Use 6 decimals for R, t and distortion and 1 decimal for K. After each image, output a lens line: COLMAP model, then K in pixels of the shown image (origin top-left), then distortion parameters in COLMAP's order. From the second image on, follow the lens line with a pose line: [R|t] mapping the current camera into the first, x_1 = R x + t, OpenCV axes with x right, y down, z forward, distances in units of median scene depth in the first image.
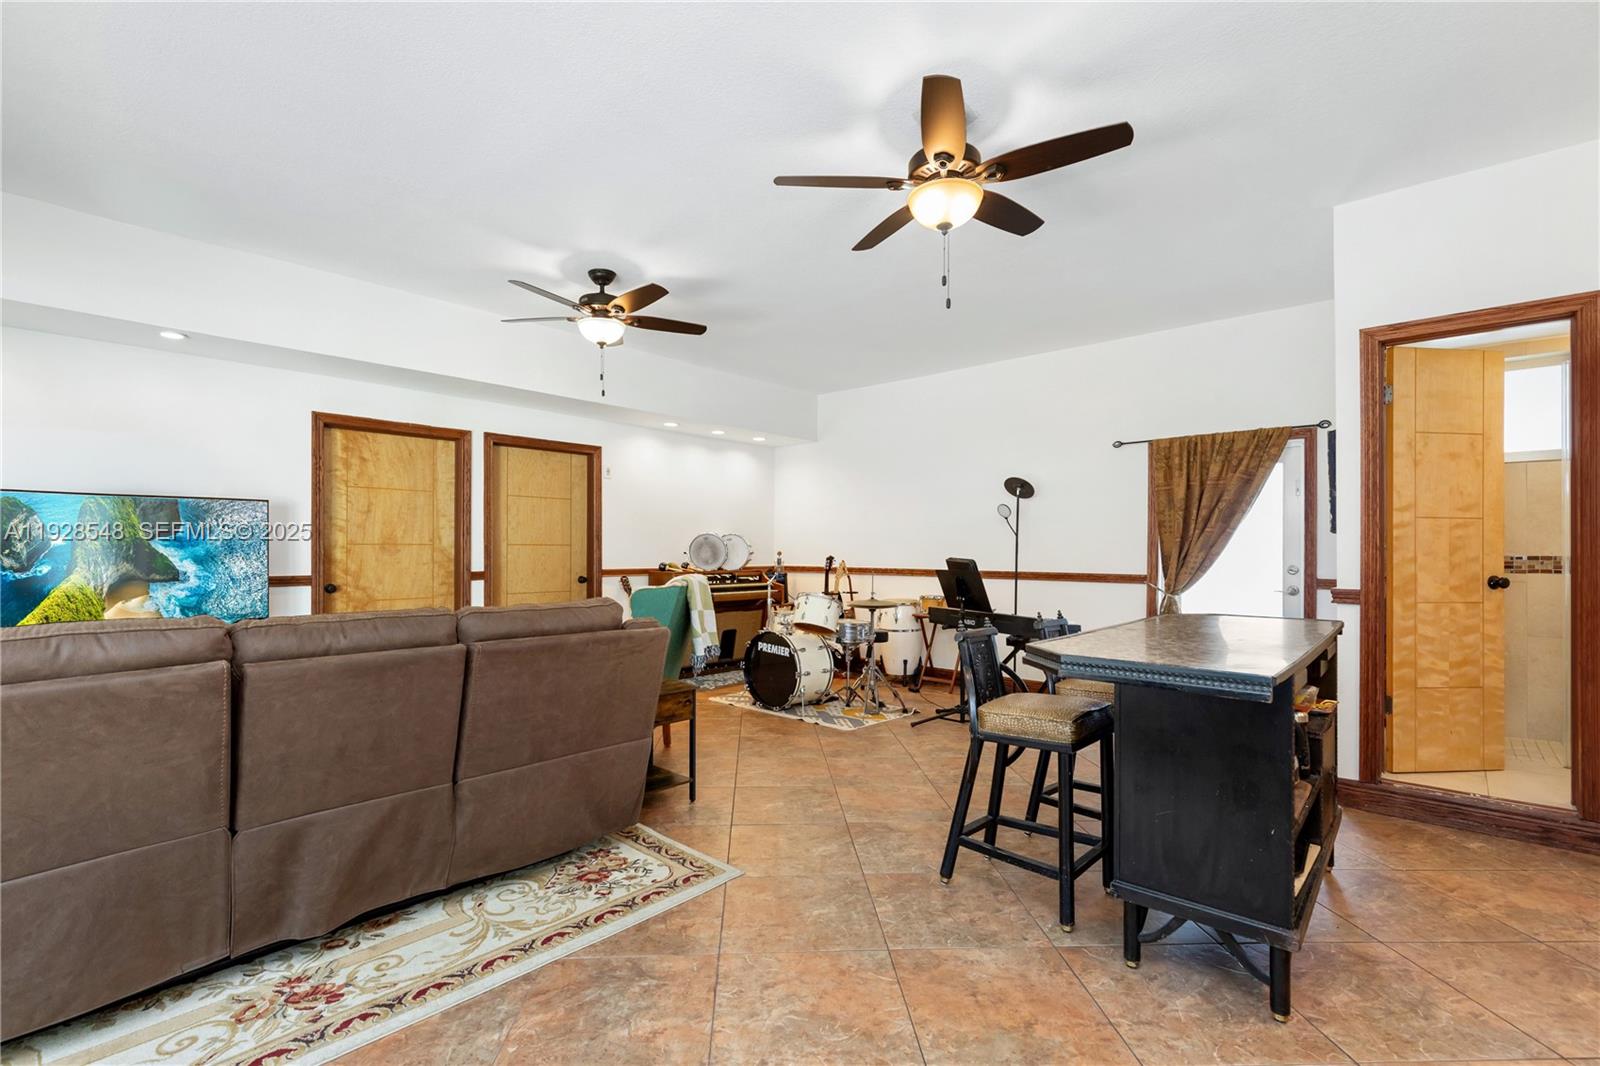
lens RADIAL K [[733.3, 0, 793.9], [0, 733.3, 545.0], [0, 0, 1]] dist [0.000030, 0.000105]
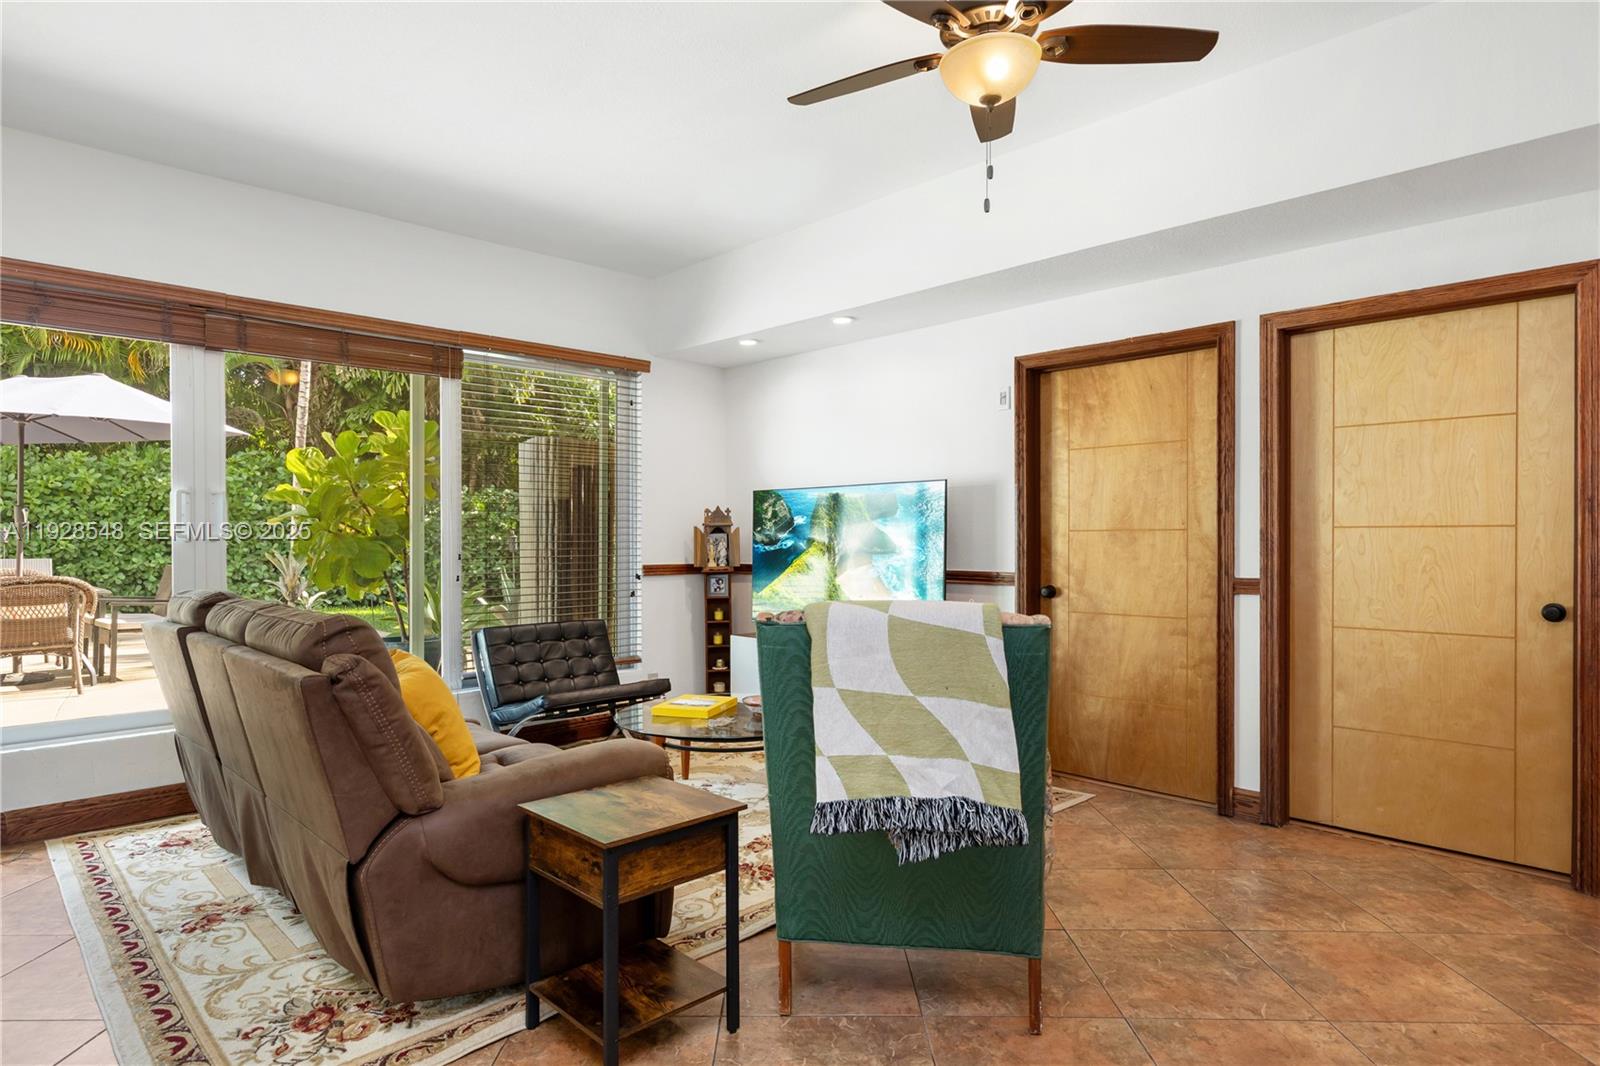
lens RADIAL K [[913.4, 0, 800.0], [0, 913.4, 533.0], [0, 0, 1]] dist [-0.001363, -0.001258]
pose [[-0.054430, -0.009958, -0.998468, 0.285642], [0.006539, 0.999925, -0.010329, 0.008391], [0.998496, -0.007091, -0.054360, 0.781223]]
